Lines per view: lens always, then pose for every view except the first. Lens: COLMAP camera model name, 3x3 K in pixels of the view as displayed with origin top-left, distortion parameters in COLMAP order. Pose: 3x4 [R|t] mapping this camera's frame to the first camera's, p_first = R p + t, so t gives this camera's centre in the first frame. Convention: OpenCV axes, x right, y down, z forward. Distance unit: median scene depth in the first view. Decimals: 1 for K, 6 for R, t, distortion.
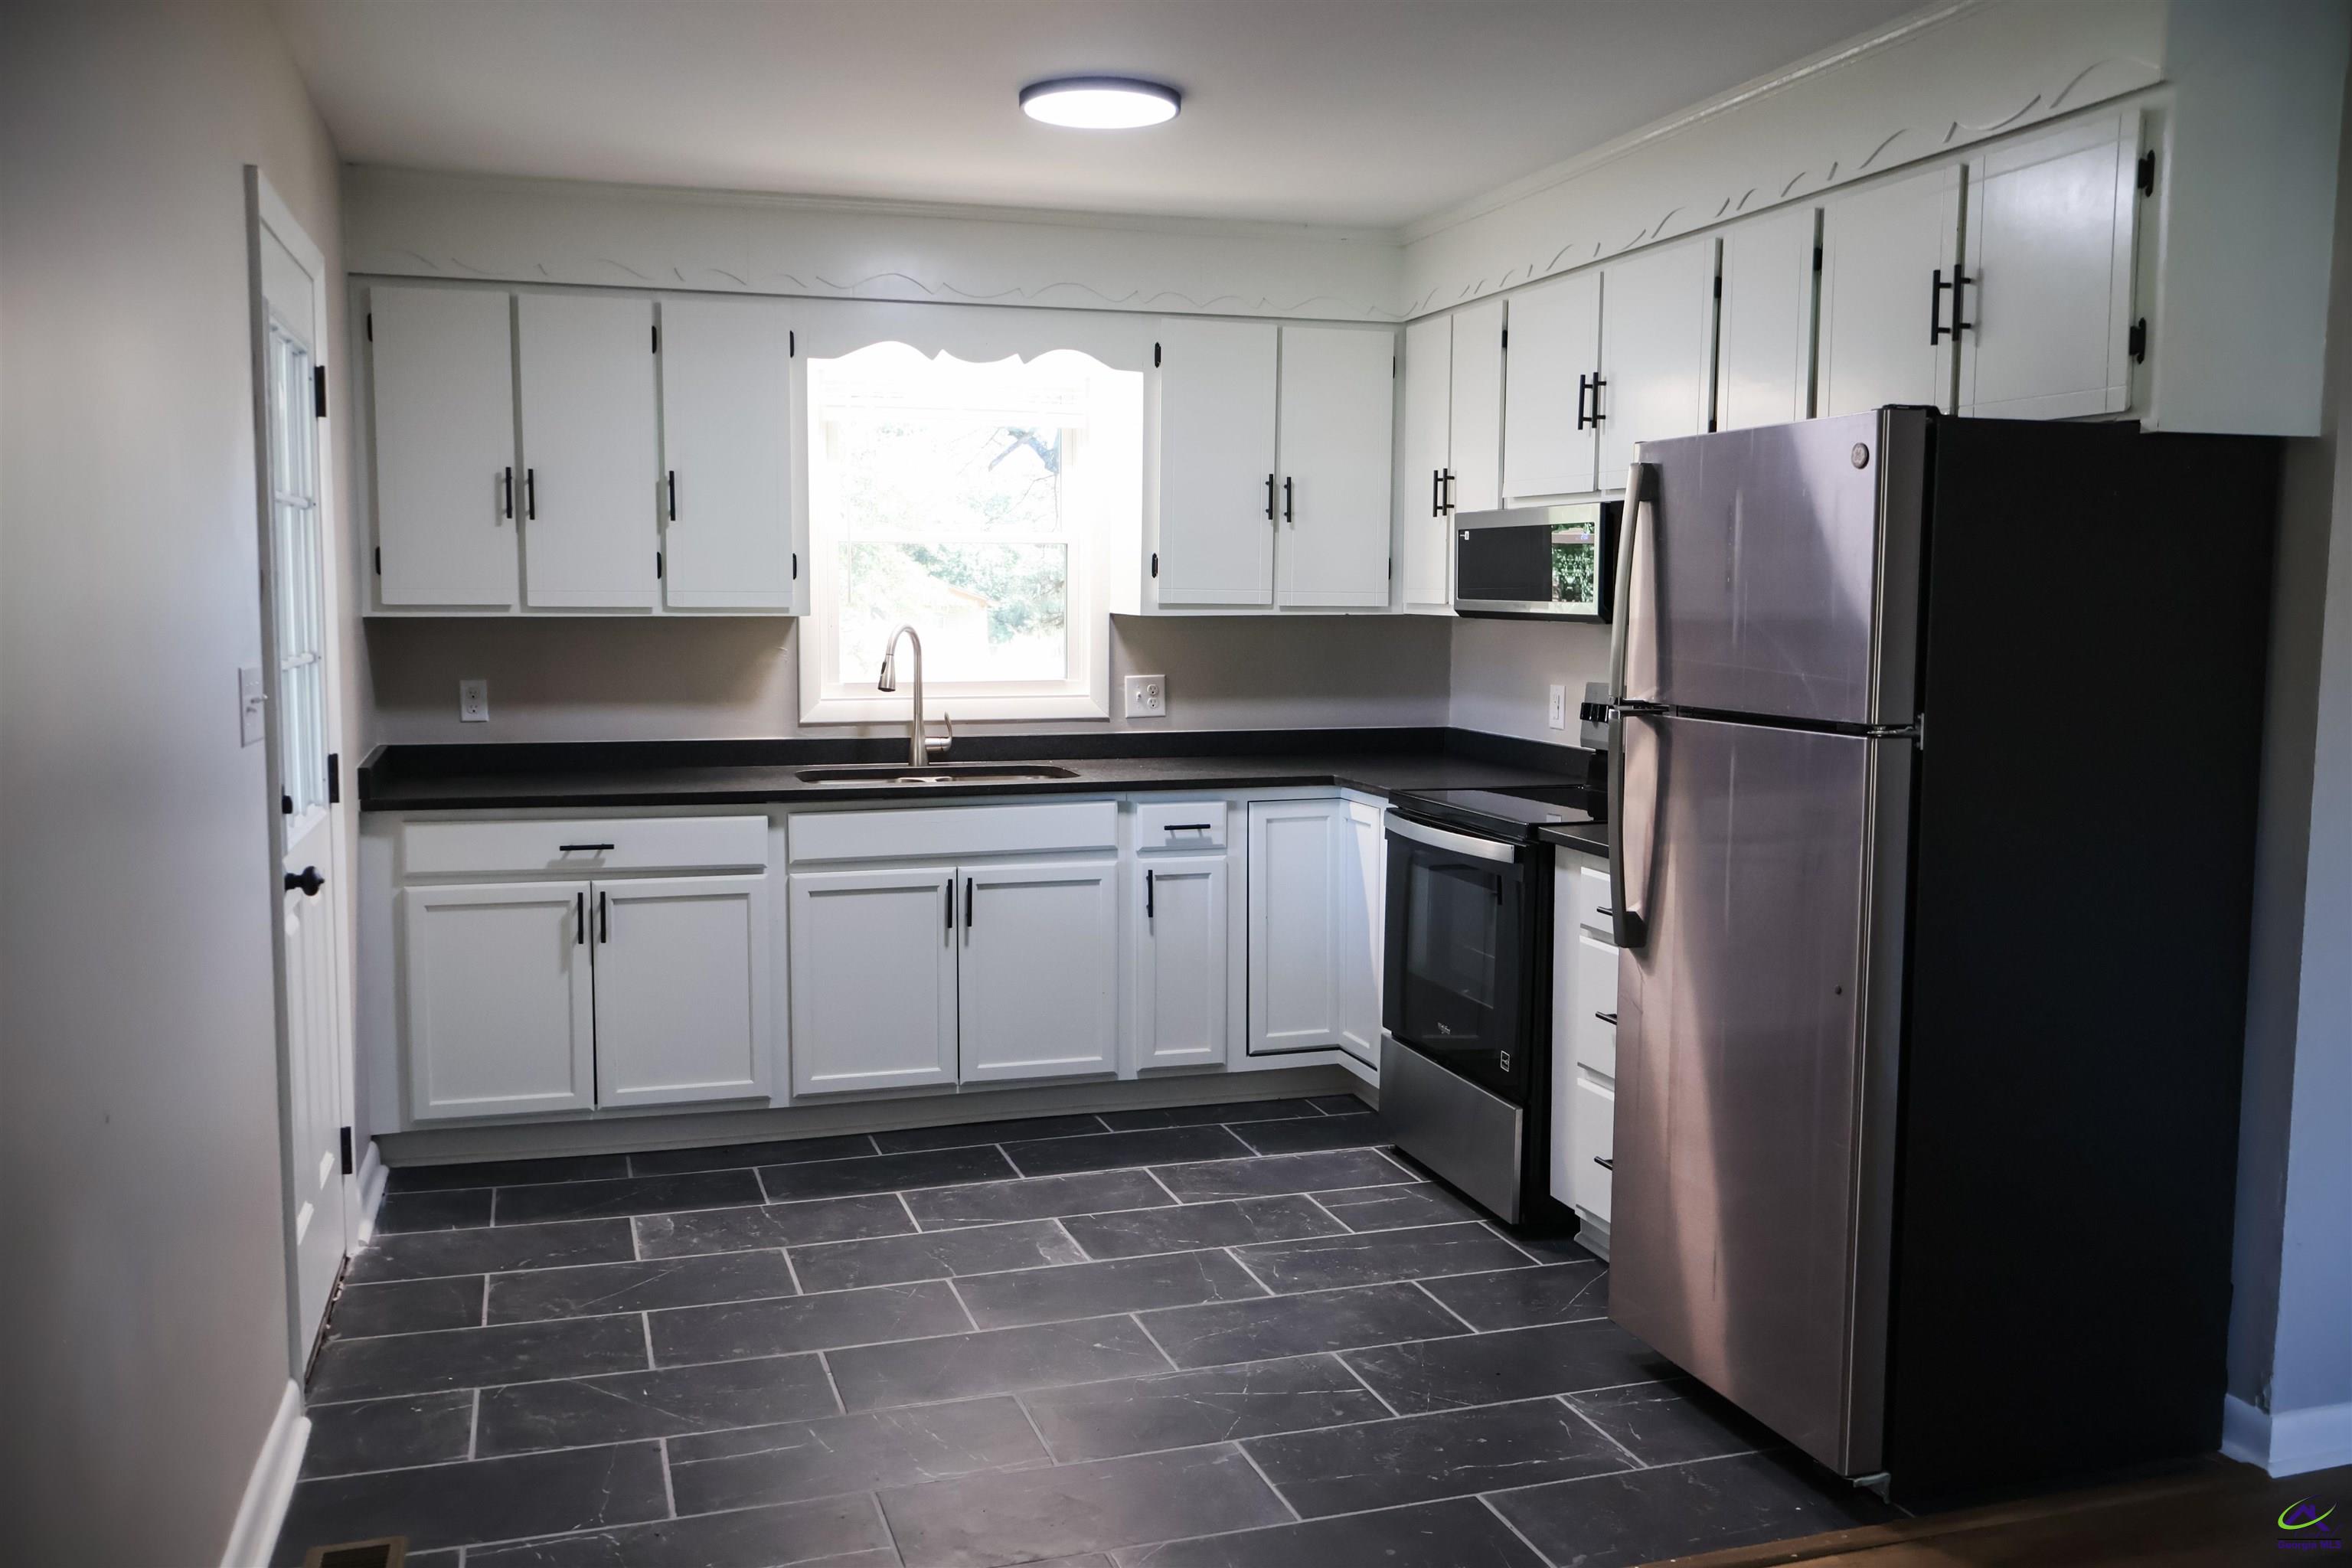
lens RADIAL K [[1965.8, 0, 1178.5], [0, 1965.8, 789.2], [0, 0, 1]] dist [-0.002633, 0.007213]
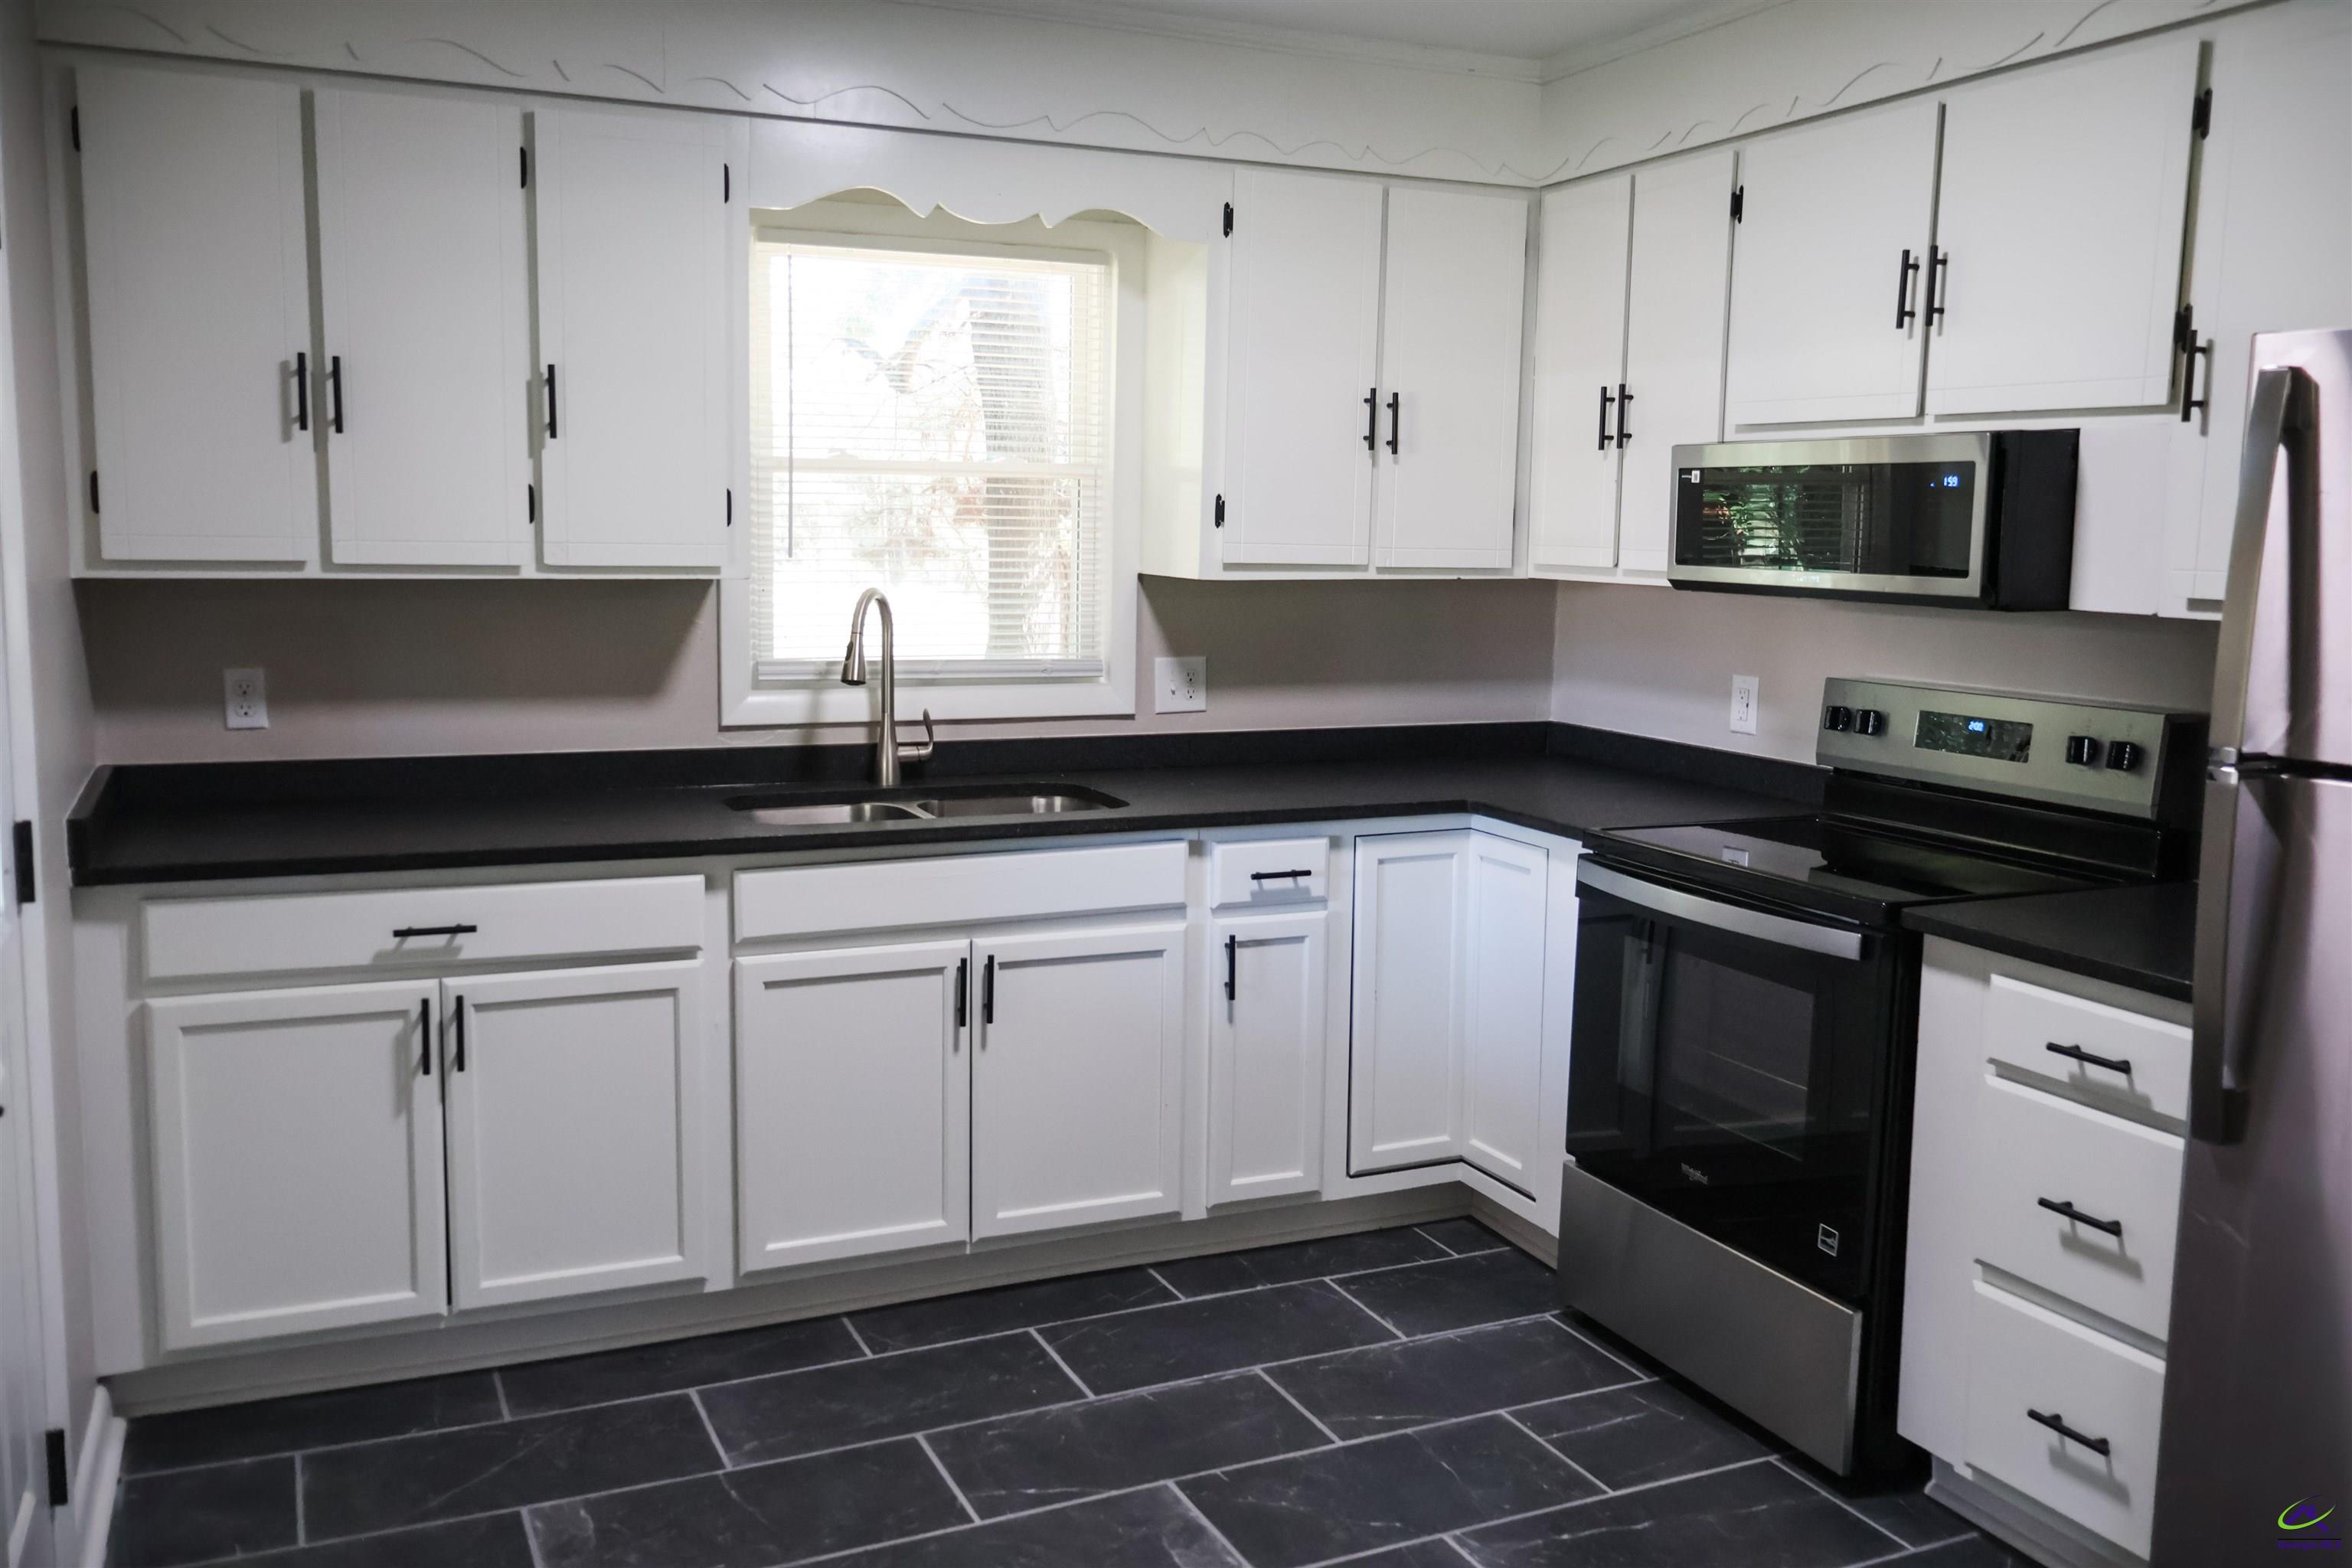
lens RADIAL K [[1965.8, 0, 1175.3], [0, 1965.8, 773.6], [0, 0, 1]] dist [-0.002633, 0.007213]
pose [[0.993016, -0.003943, 0.117911, -0.125639], [0.000775, 0.999638, 0.026899, -0.039317], [-0.117974, -0.026620, 0.992660, 0.300818]]
